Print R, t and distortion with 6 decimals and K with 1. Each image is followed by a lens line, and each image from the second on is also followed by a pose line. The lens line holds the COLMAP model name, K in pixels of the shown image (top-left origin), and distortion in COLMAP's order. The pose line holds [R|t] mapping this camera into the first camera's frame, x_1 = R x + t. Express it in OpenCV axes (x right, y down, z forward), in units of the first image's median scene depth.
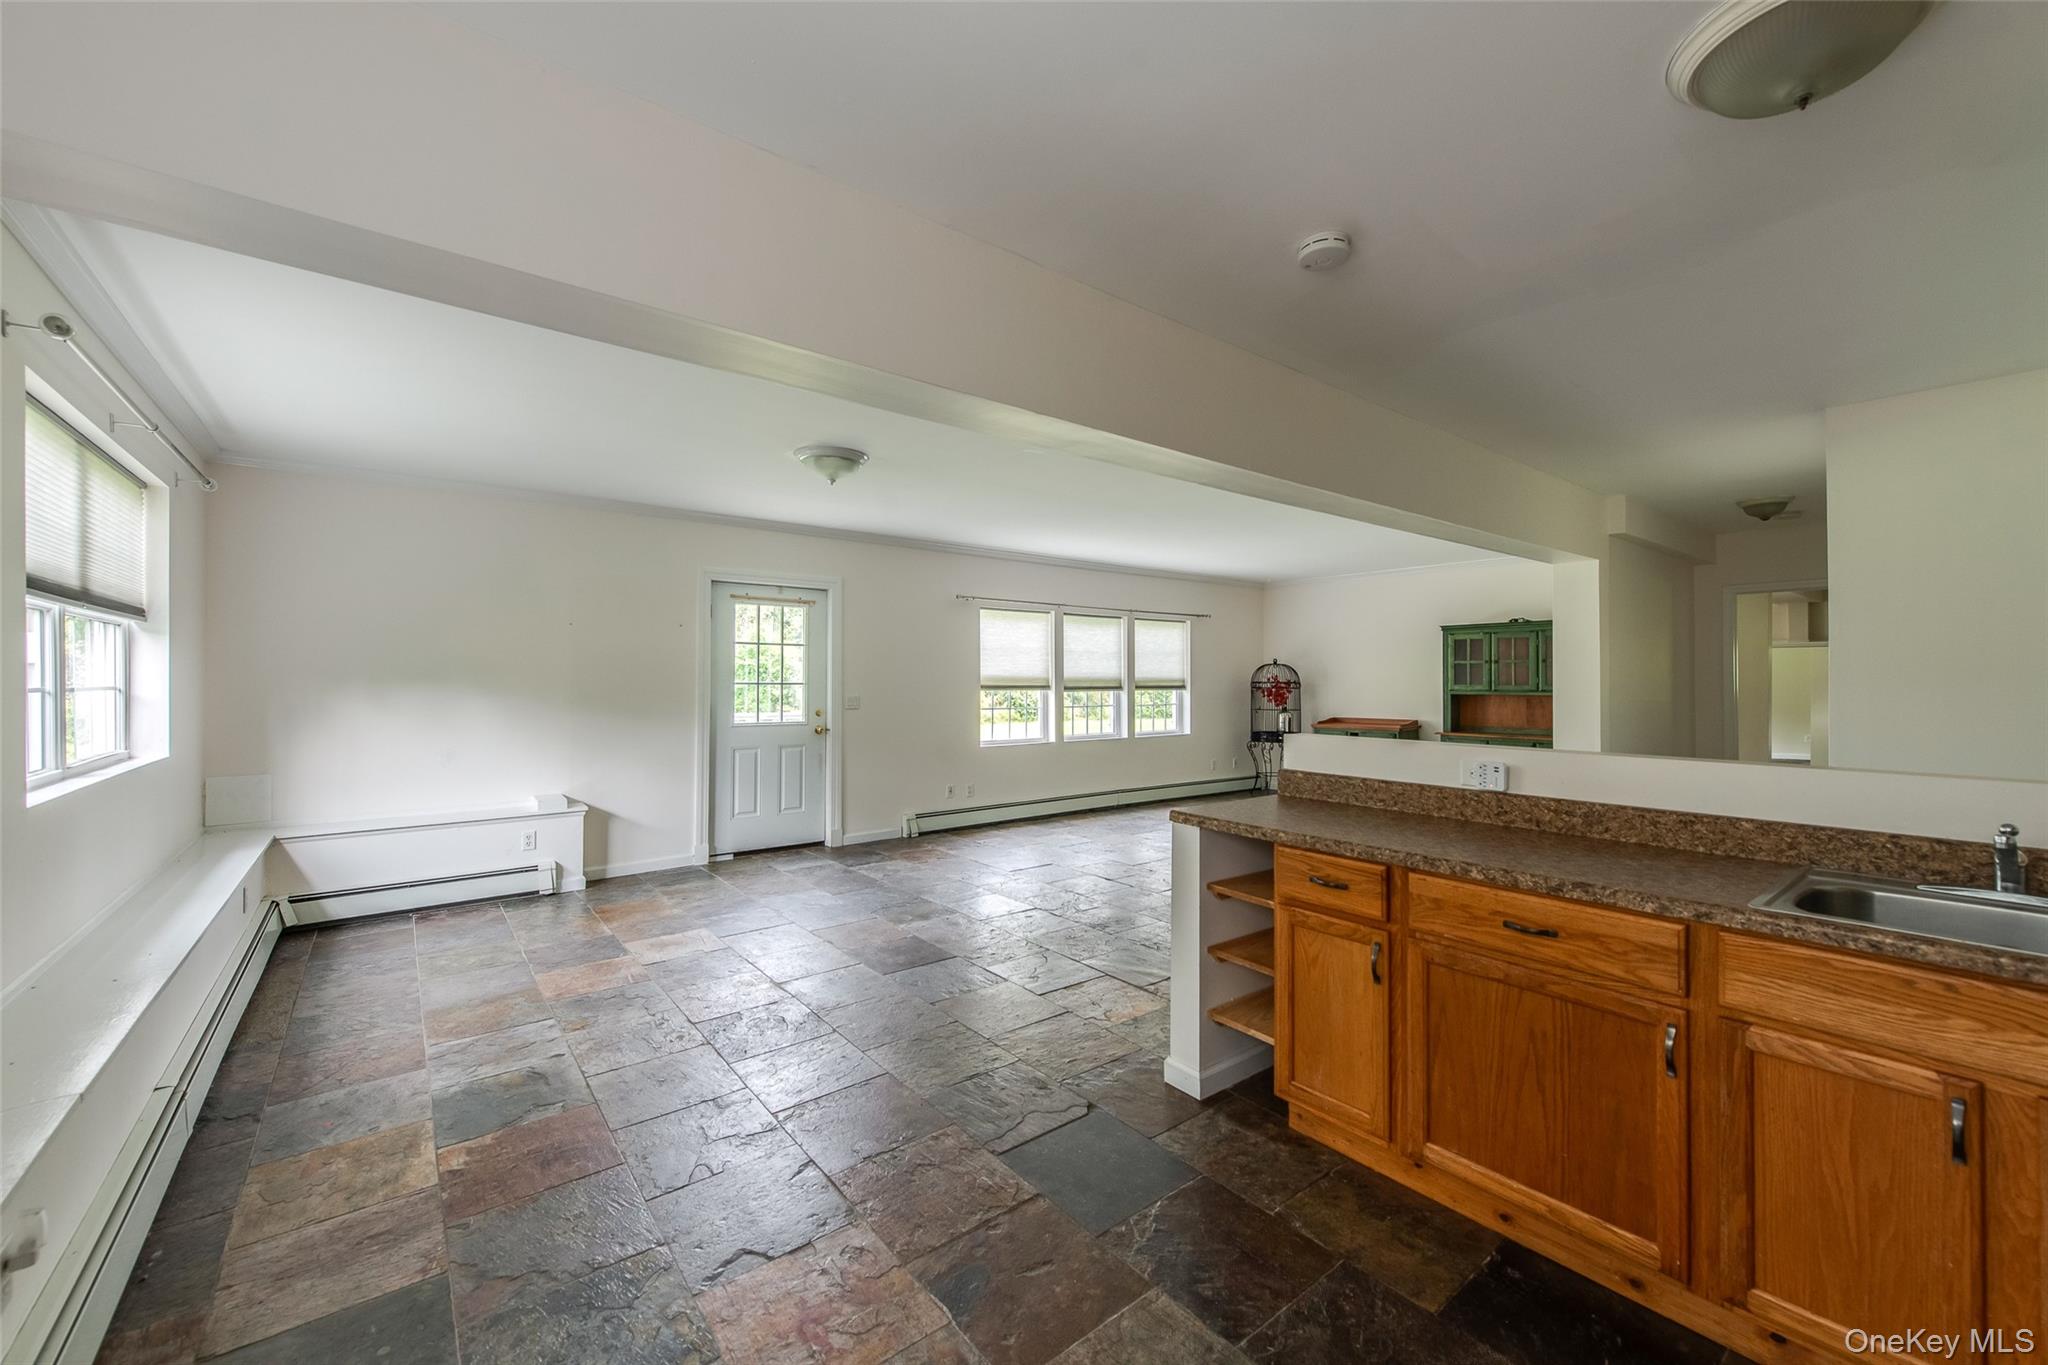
lens RADIAL K [[808.9, 0, 1024.0], [0, 808.9, 682.5], [0, 0, 1]] dist [0.017158, -0.006227]
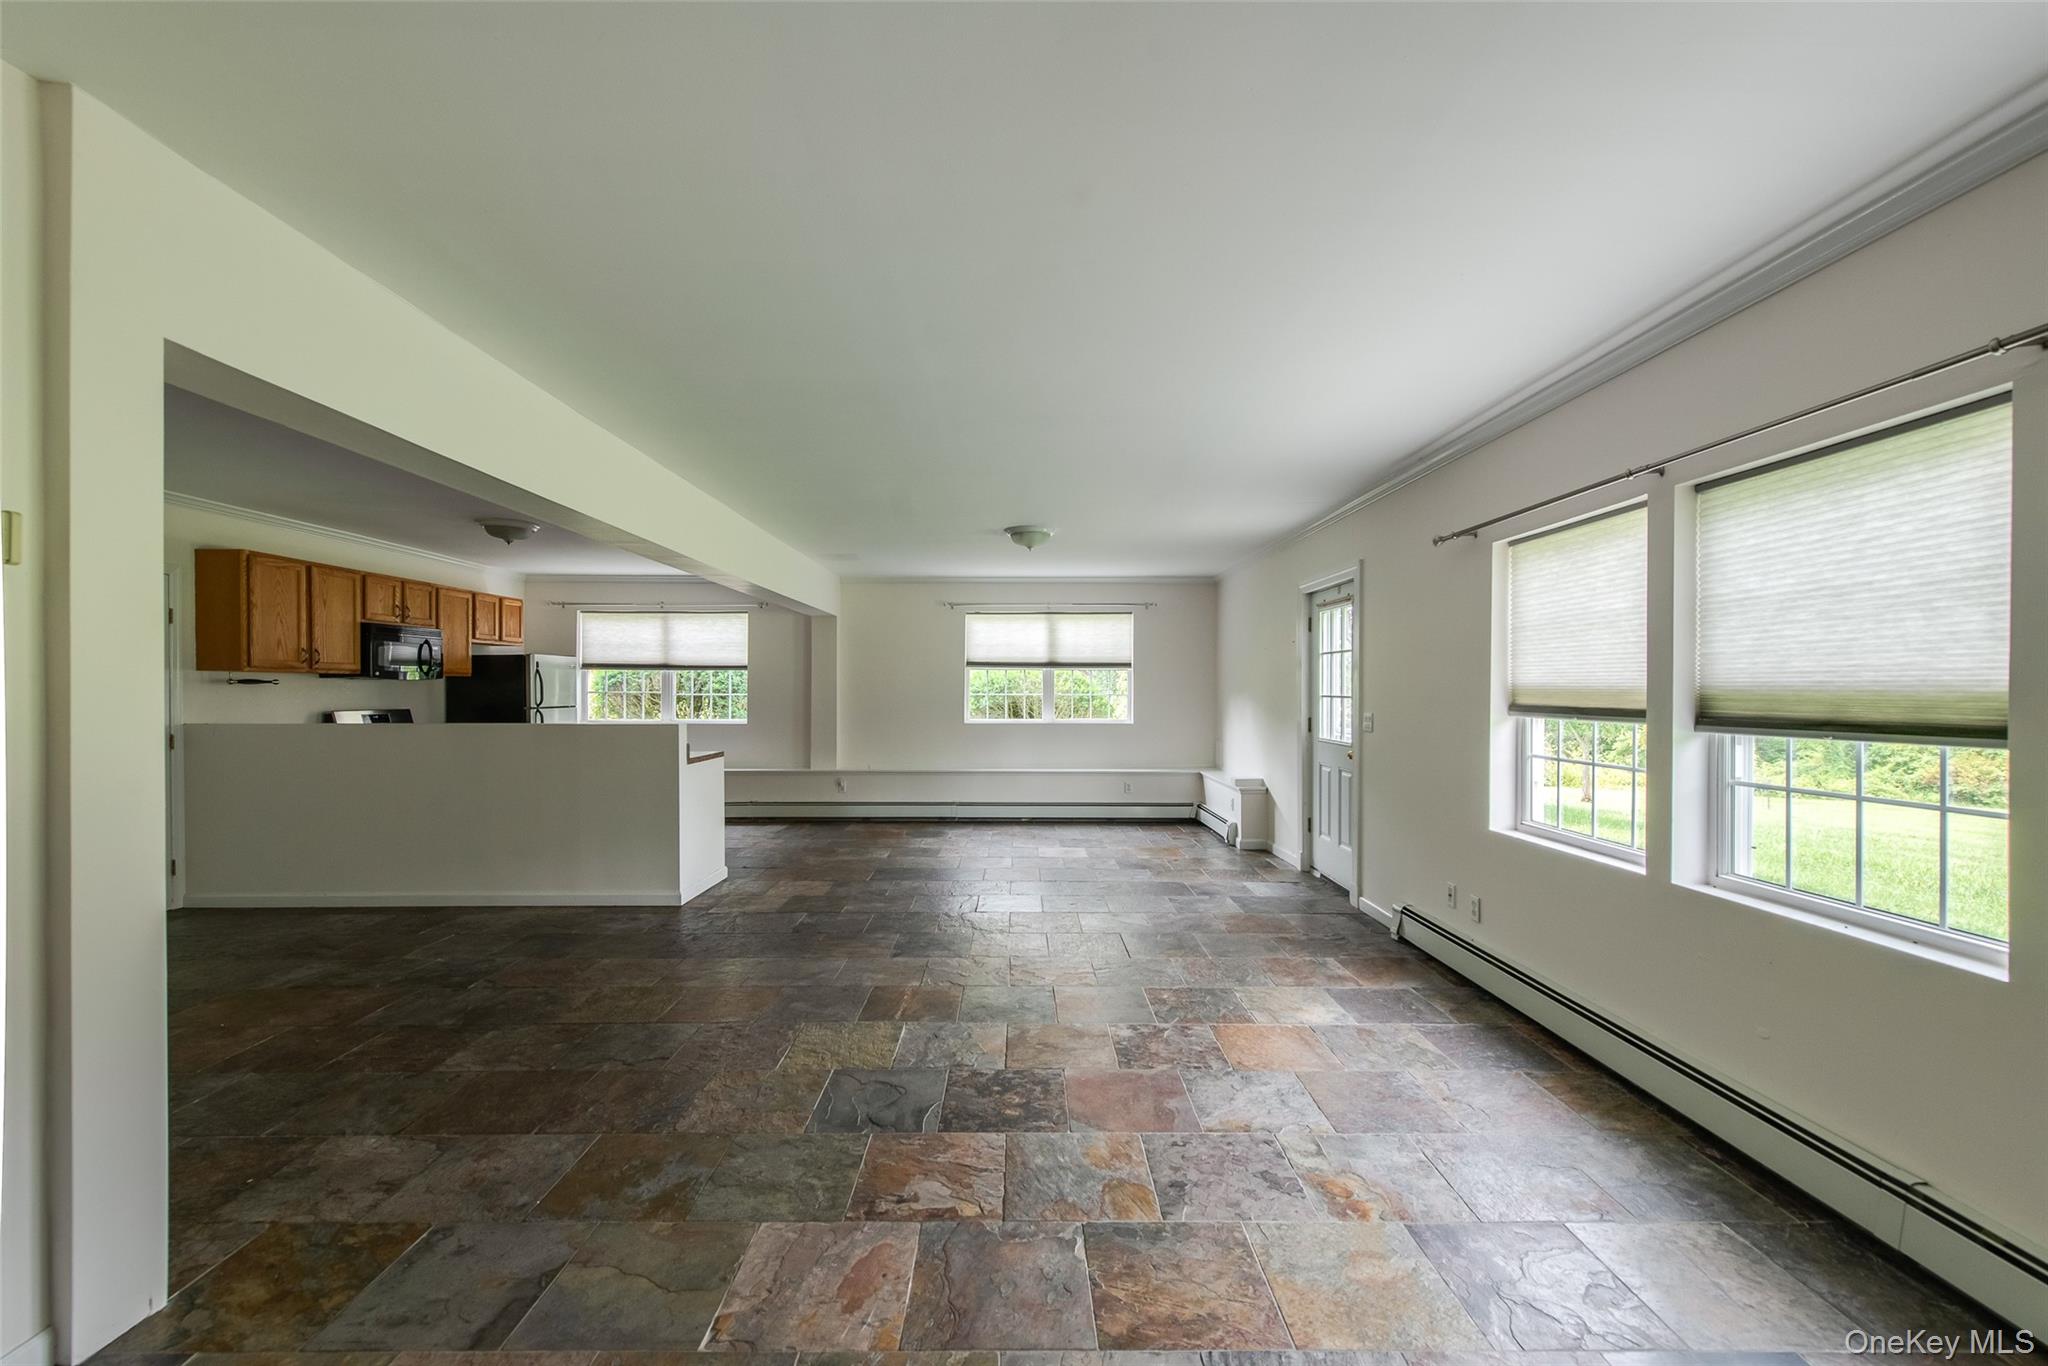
lens RADIAL K [[812.4, 0, 1024.5], [0, 812.4, 694.6], [0, 0, 1]] dist [-0.000405, -0.000133]
pose [[-0.610183, 0.001262, -0.792260, 1.280059], [-0.005520, 0.999968, 0.005844, -0.008561], [0.792241, 0.007939, -0.610156, 2.690377]]
